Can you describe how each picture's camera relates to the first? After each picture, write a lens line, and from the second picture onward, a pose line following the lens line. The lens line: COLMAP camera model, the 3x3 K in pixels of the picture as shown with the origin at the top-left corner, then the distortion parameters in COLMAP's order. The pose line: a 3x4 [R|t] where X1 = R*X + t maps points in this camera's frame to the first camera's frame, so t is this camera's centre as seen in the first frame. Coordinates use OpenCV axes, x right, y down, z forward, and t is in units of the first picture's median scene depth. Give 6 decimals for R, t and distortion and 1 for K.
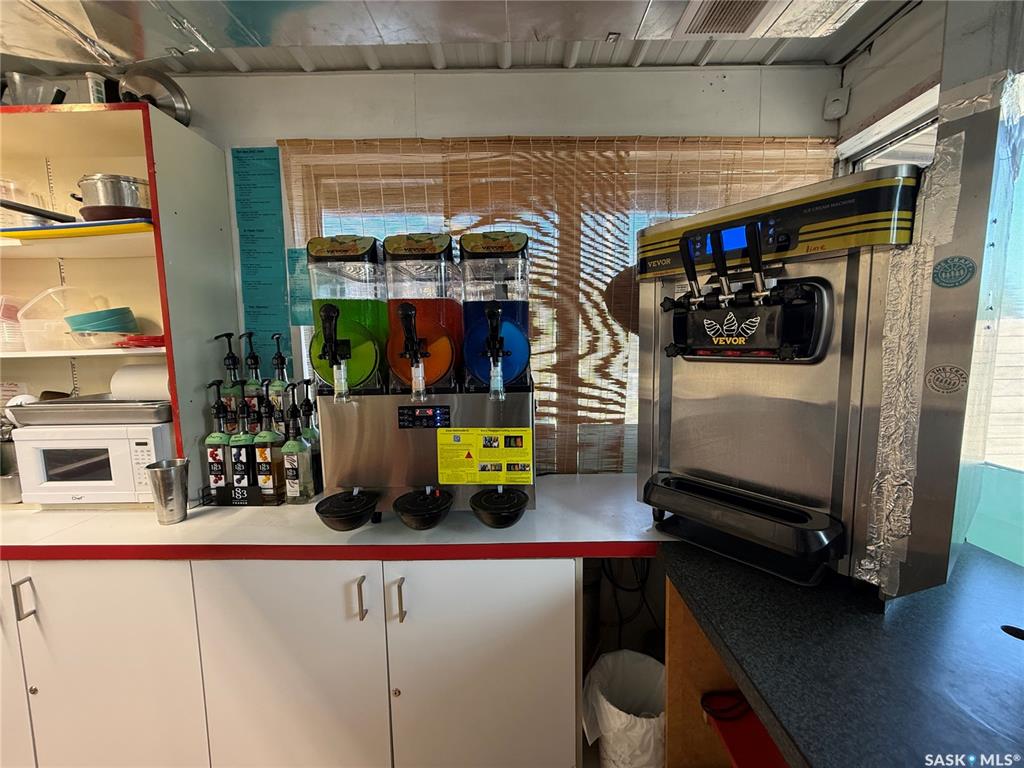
lens RADIAL K [[407.6, 0, 512.6], [0, 407.6, 385.4], [0, 0, 1]] dist [-0.000237, -0.000005]
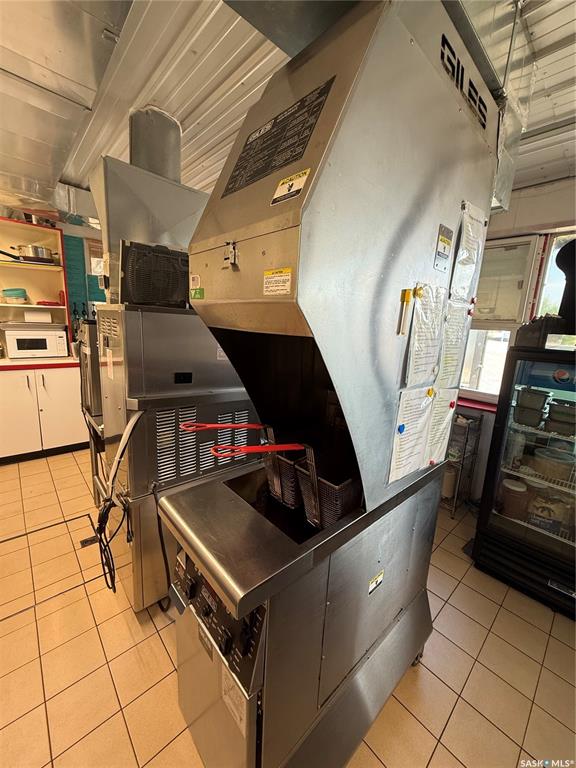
lens RADIAL K [[305.7, 0, 288.7], [0, 305.7, 384.8], [0, 0, 1]] dist [-0.000237, -0.000005]
pose [[0.729941, -0.080371, 0.678768, -1.224011], [0.009176, 0.994125, 0.107844, 0.265023], [-0.683448, -0.072492, 0.726391, -1.957657]]
